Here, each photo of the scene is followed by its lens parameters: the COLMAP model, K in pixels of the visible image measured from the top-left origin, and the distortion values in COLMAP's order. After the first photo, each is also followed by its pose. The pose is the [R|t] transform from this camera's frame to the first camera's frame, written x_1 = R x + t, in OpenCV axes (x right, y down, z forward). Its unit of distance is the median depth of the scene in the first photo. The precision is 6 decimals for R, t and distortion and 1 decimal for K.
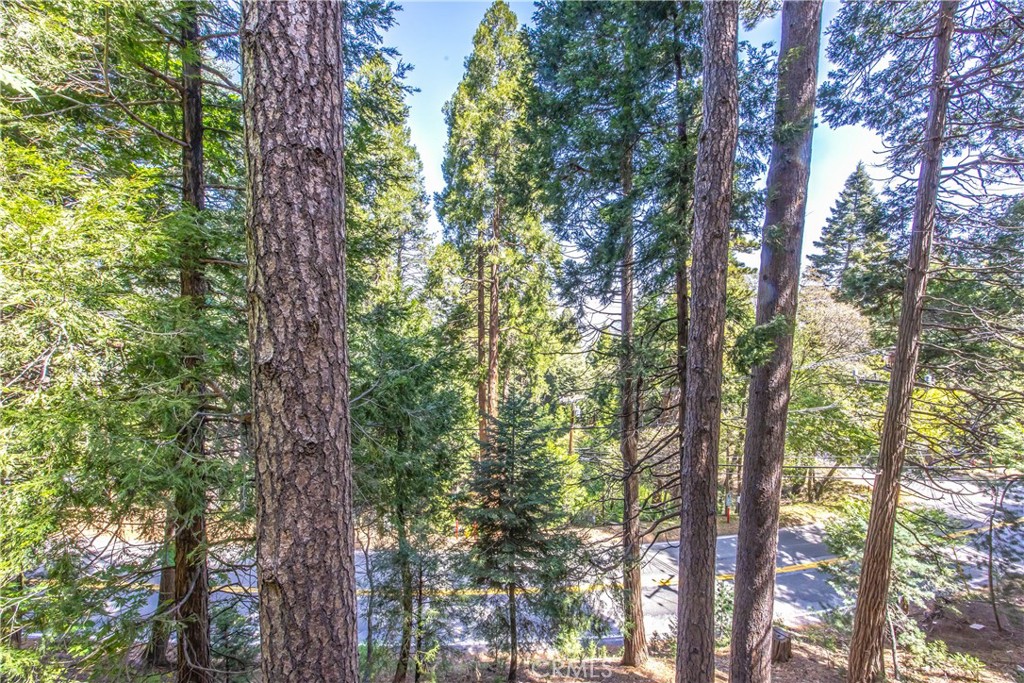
lens RADIAL K [[379.8, 0, 533.6], [0, 379.8, 339.9], [0, 0, 1]] dist [-0.001096, -0.000331]
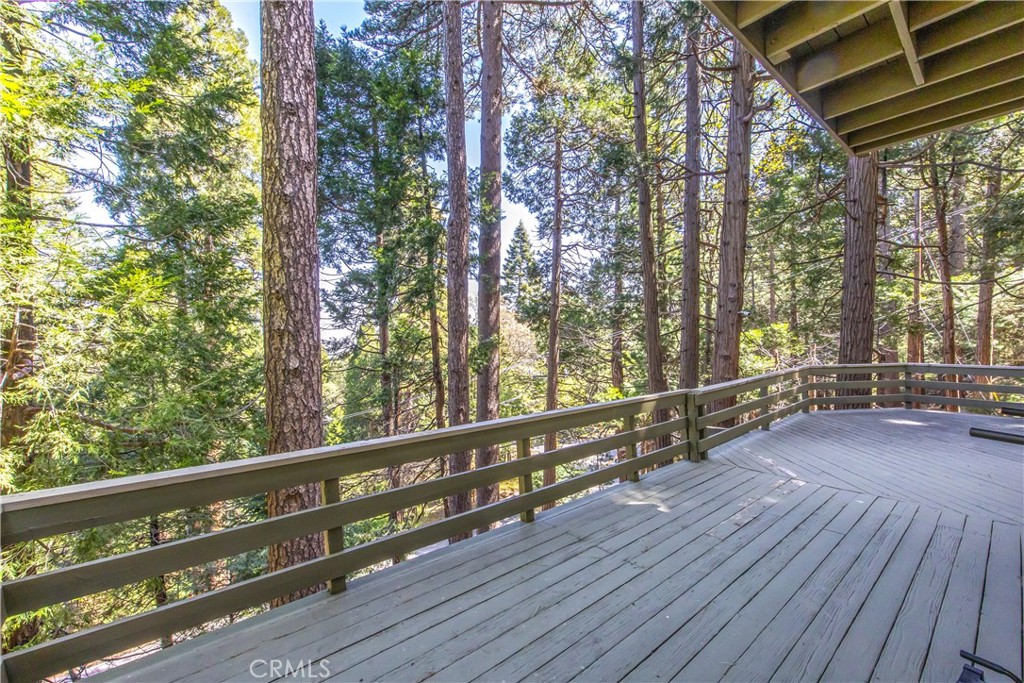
lens RADIAL K [[402.9, 0, 509.1], [0, 402.9, 330.8], [0, 0, 1]] dist [-0.001732, -0.000270]
pose [[0.788506, -0.018710, 0.614742, -0.206519], [0.063943, 0.996614, -0.051685, 0.008808], [-0.611693, 0.080063, 0.787033, -0.225291]]
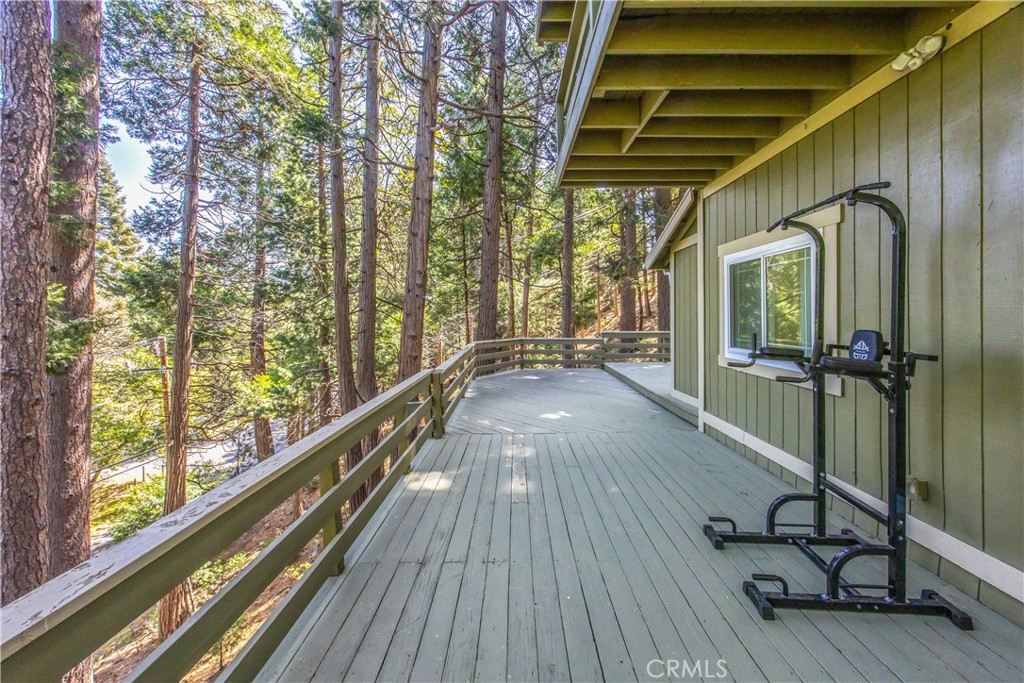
lens RADIAL K [[385.5, 0, 509.5], [0, 385.5, 313.5], [0, 0, 1]] dist [-0.002699, -0.000292]
pose [[0.029354, -0.012494, 0.999491, -0.216133], [0.060501, 0.998111, 0.010699, -0.000612], [-0.997736, 0.060156, 0.030054, -0.092350]]
